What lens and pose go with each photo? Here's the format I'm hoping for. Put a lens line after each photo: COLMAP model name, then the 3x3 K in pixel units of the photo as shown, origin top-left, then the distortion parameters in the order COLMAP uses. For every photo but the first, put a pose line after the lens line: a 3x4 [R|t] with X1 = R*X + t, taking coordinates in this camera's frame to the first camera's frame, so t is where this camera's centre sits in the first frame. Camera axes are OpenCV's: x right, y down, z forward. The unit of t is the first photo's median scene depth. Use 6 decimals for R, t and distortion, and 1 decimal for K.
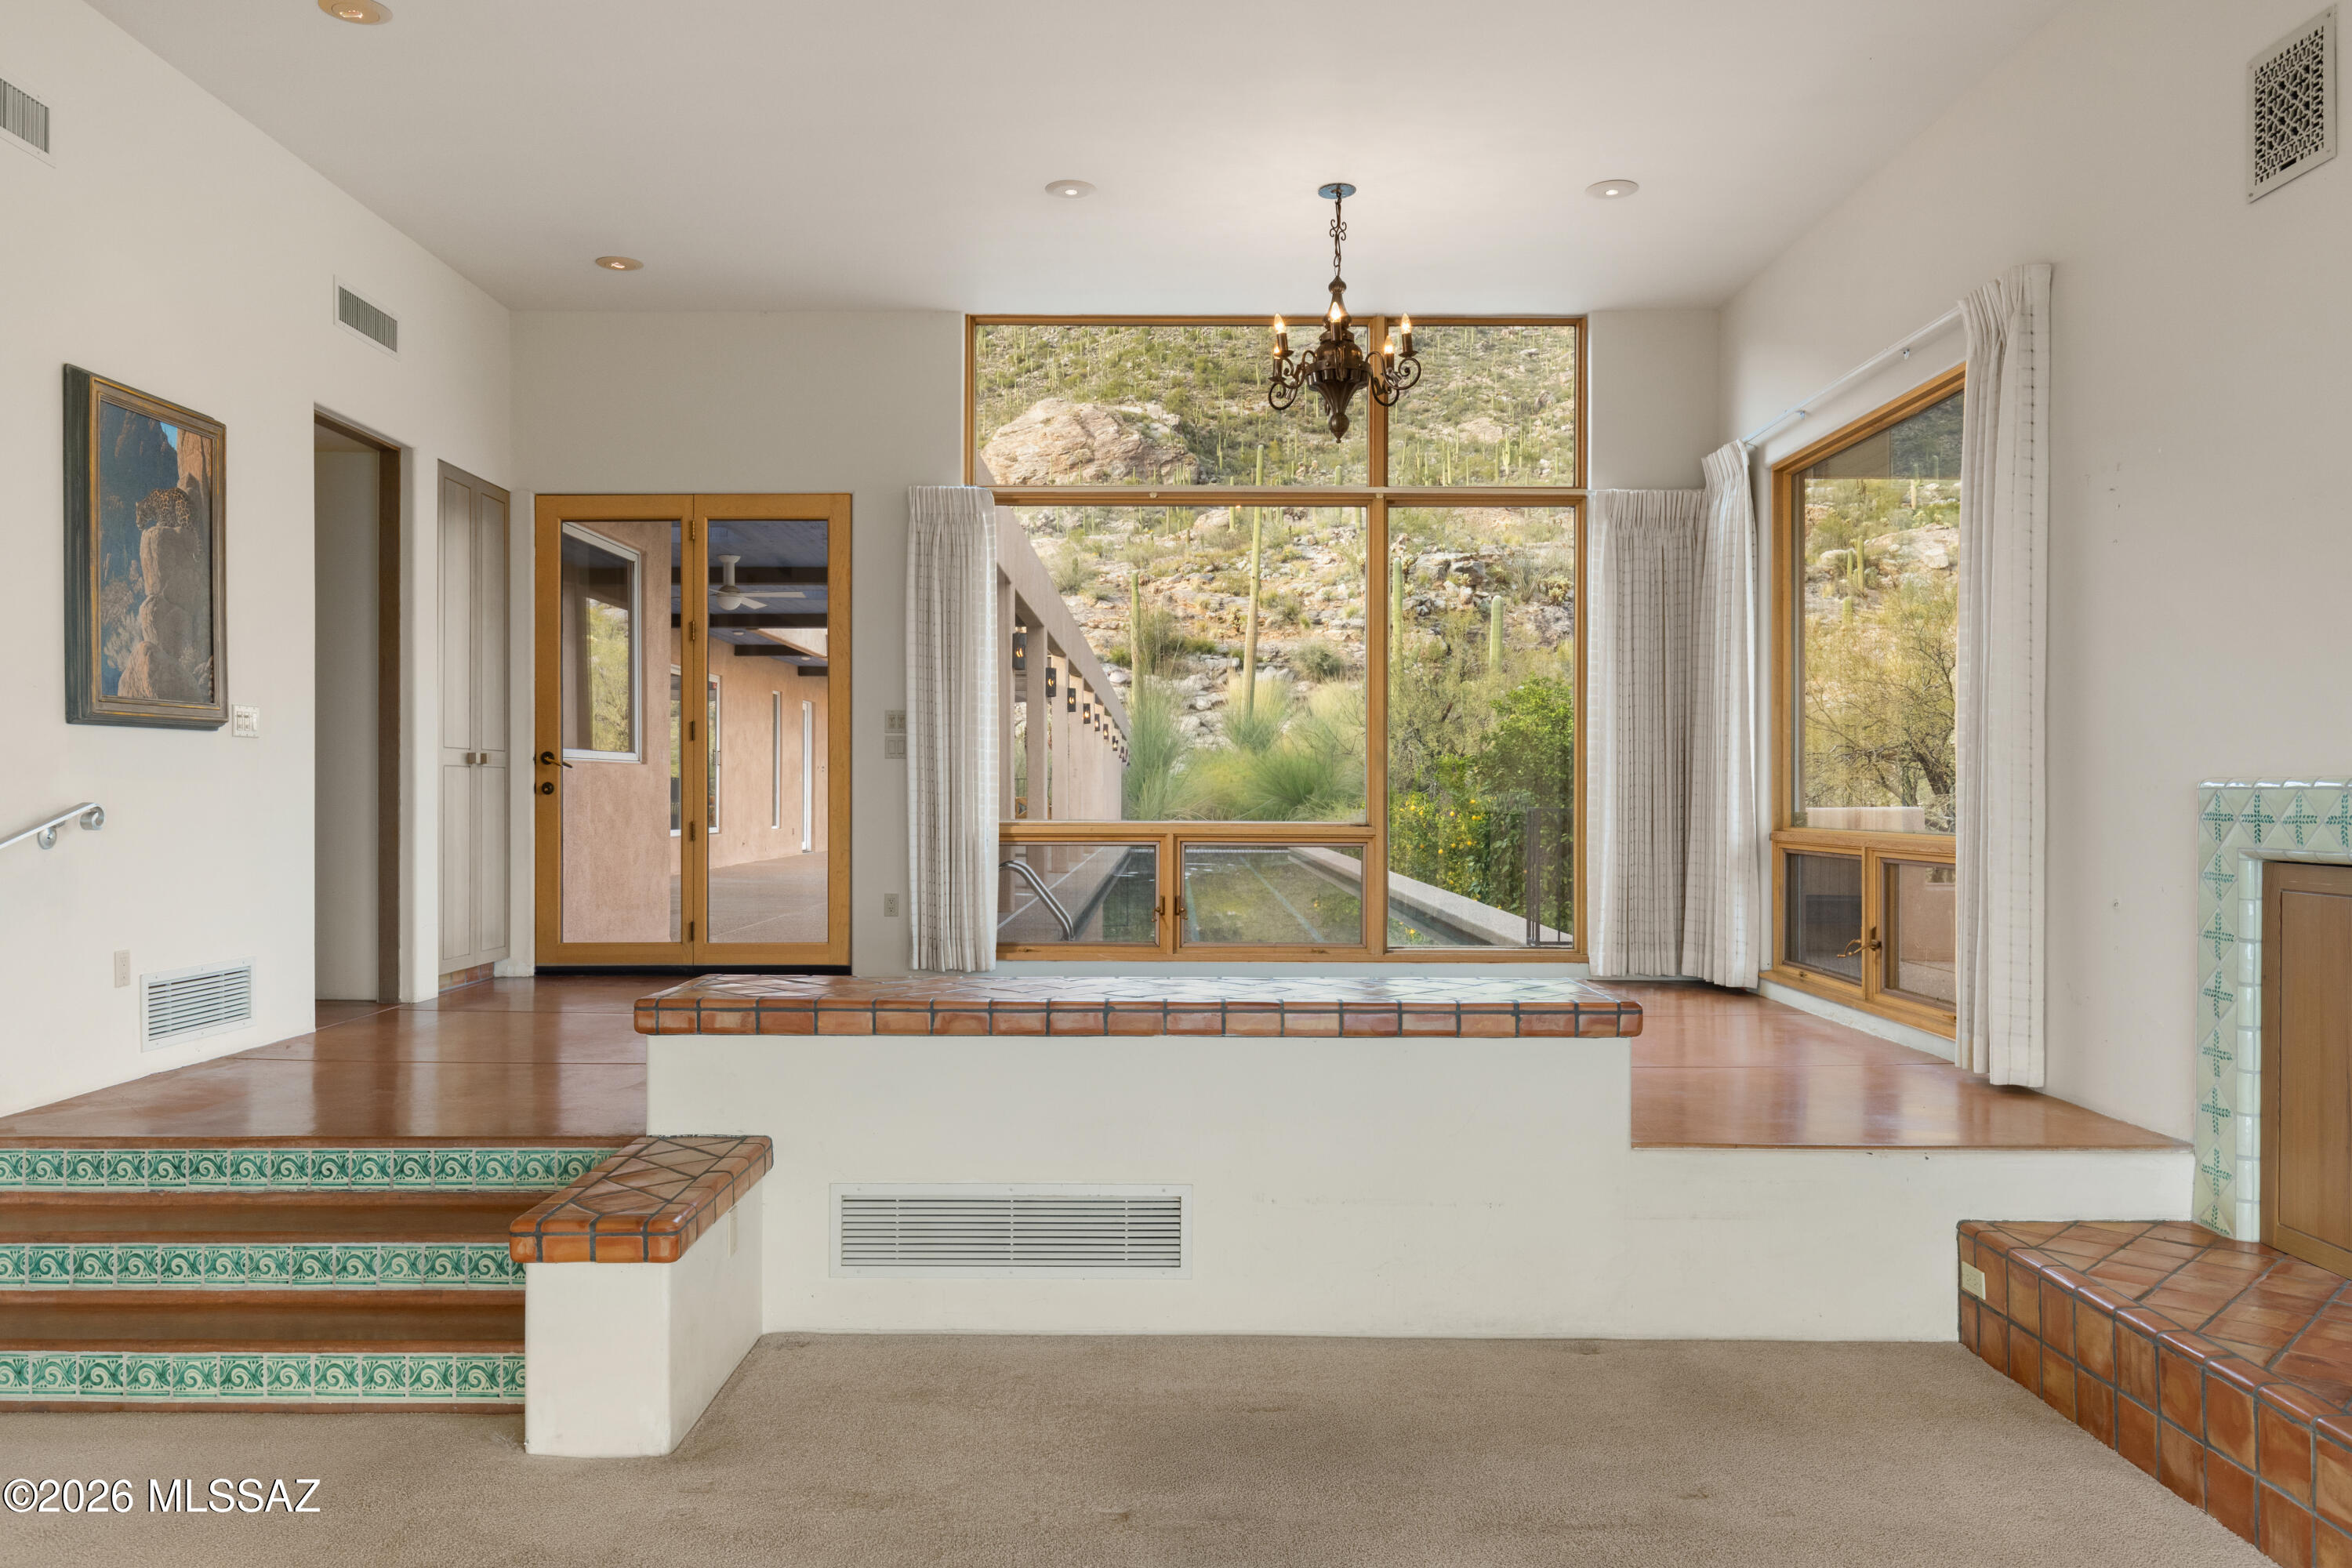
lens RADIAL K [[1650.6, 0, 1166.9], [0, 1650.6, 789.4], [0, 0, 1]] dist [0.001266, -0.000746]
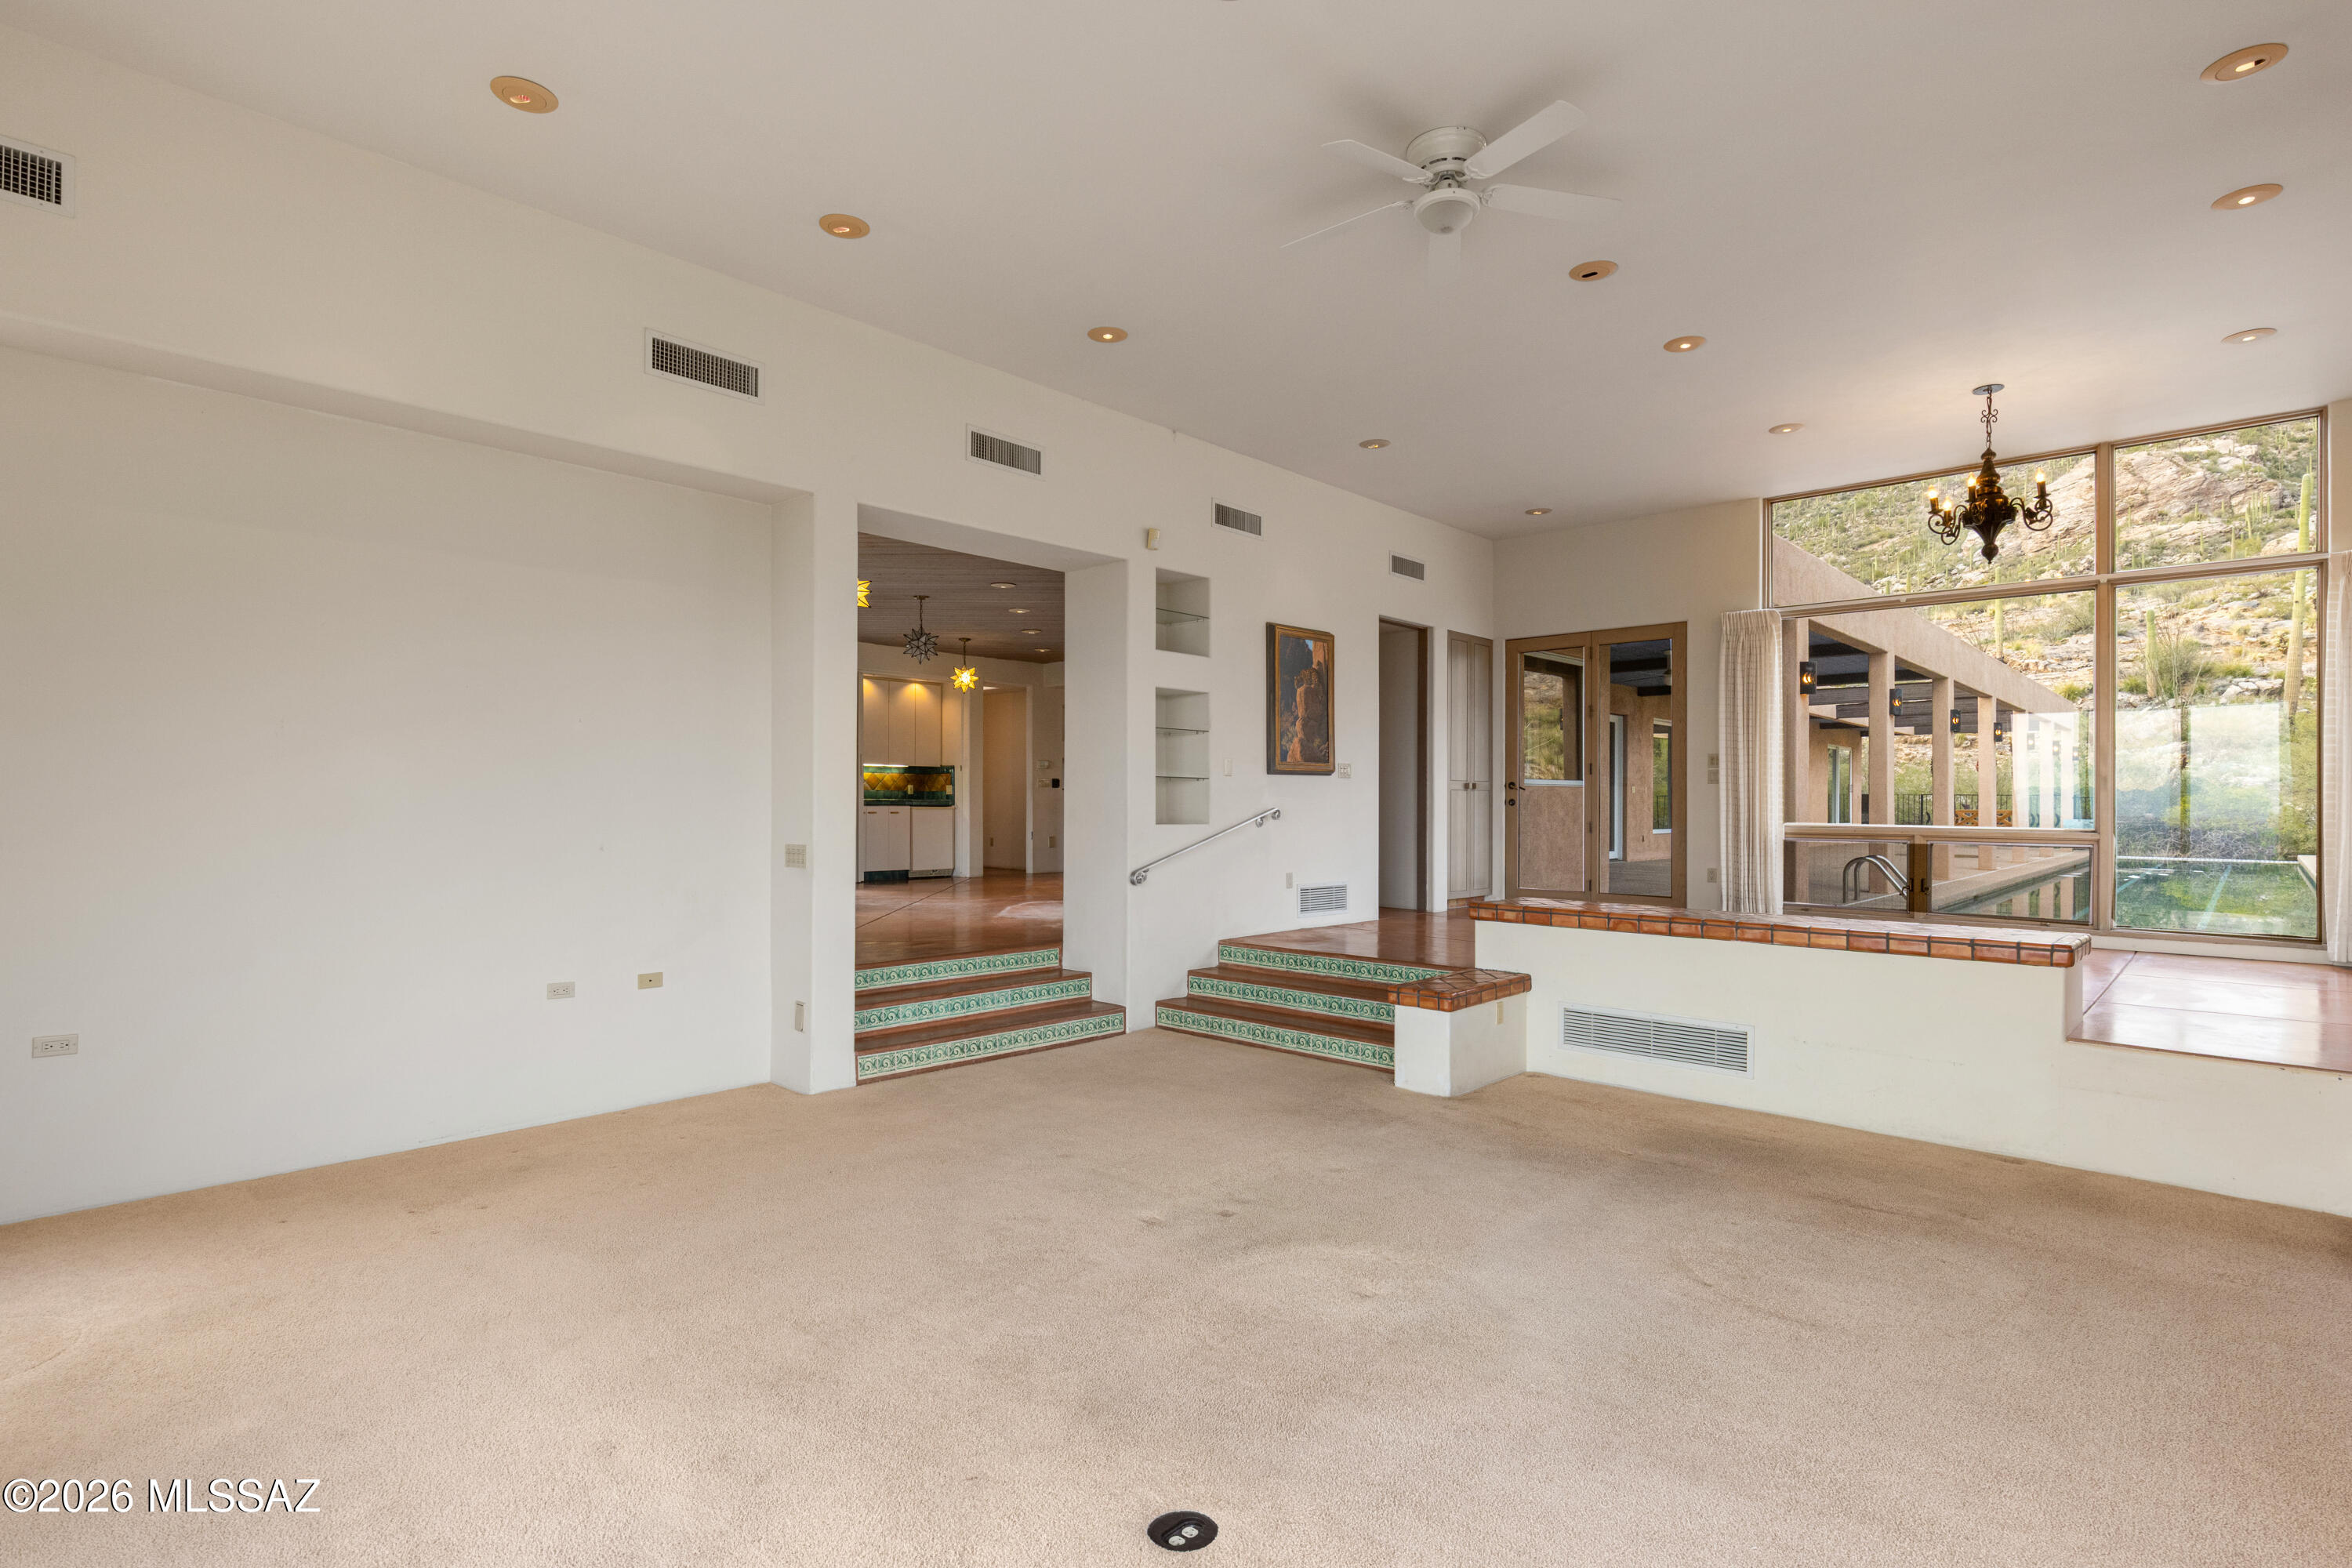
lens RADIAL K [[1155.4, 0, 1166.4], [0, 1155.4, 792.7], [0, 0, 1]] dist [0.002116, 0.000624]
pose [[0.728833, -0.003612, -0.684682, 0.324238], [-0.001932, 0.999971, -0.007332, -0.001146], [0.684689, 0.006667, 0.728805, -0.272411]]
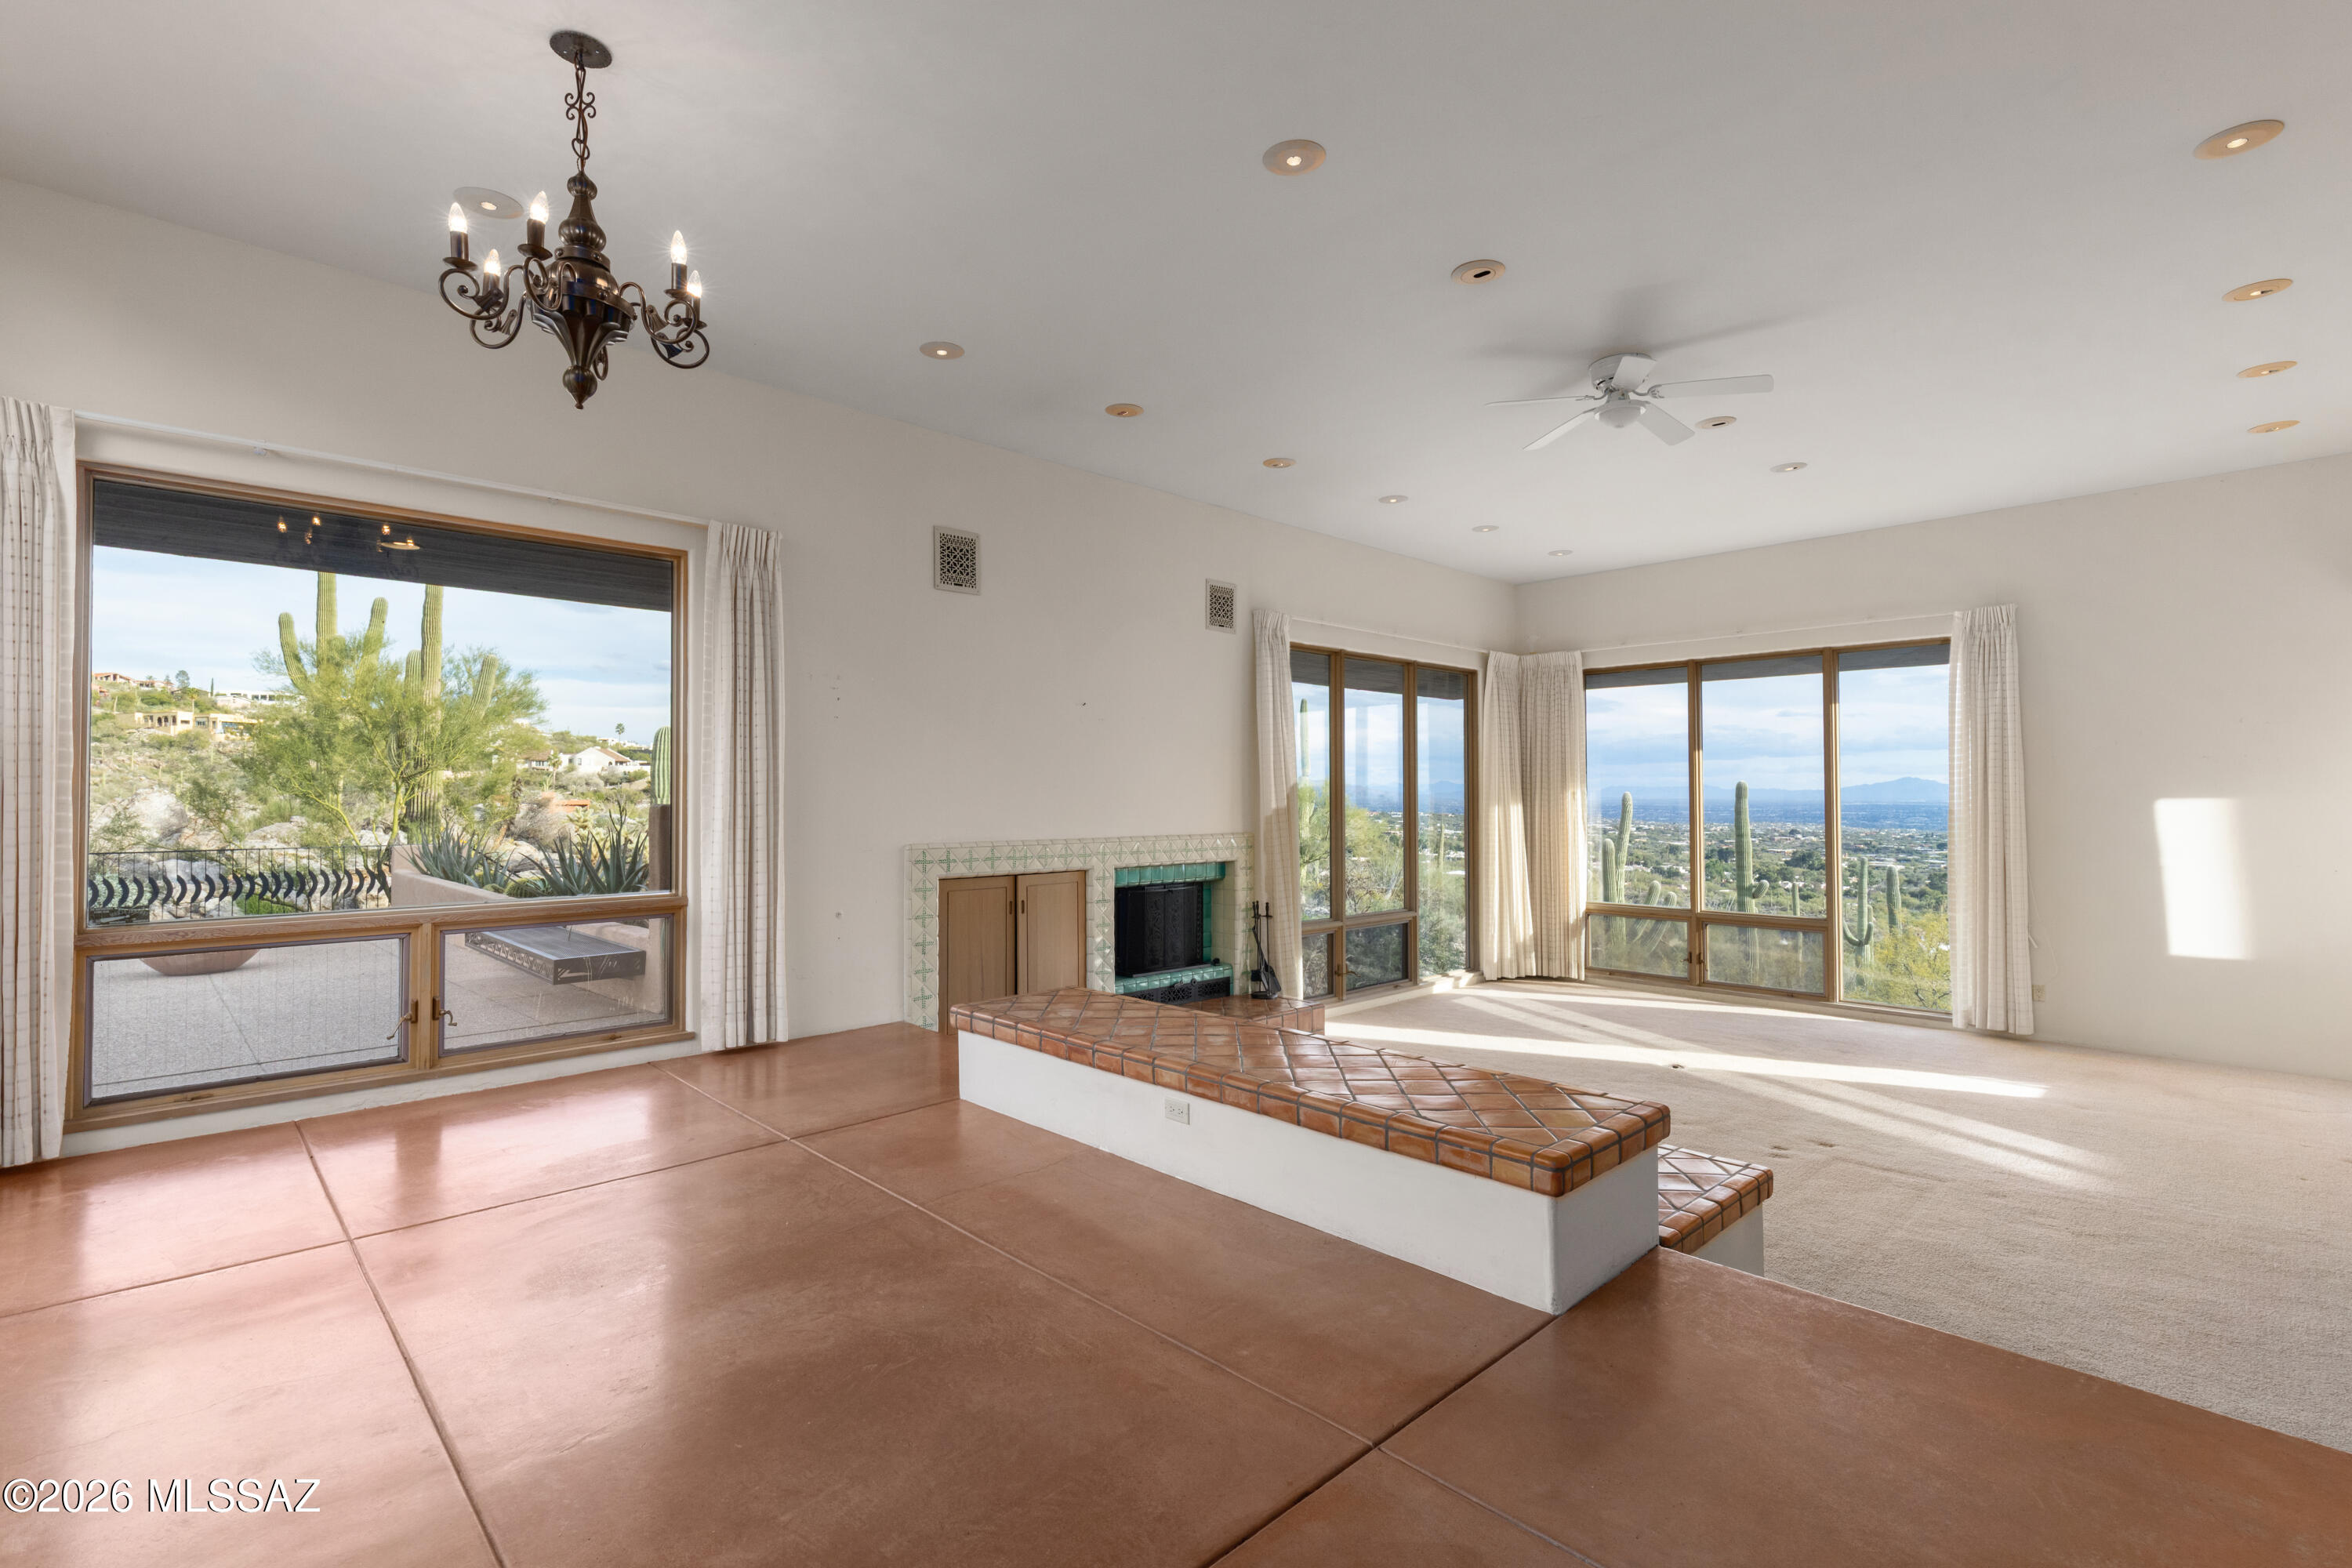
lens RADIAL K [[1071.9, 0, 1169.8], [0, 1071.9, 774.5], [0, 0, 1]] dist [0.002978, 0.000200]
pose [[-0.689535, 0.012409, 0.724146, -0.473087], [-0.001803, 0.999821, -0.018850, -0.056105], [-0.724250, -0.014303, -0.689389, 1.351806]]
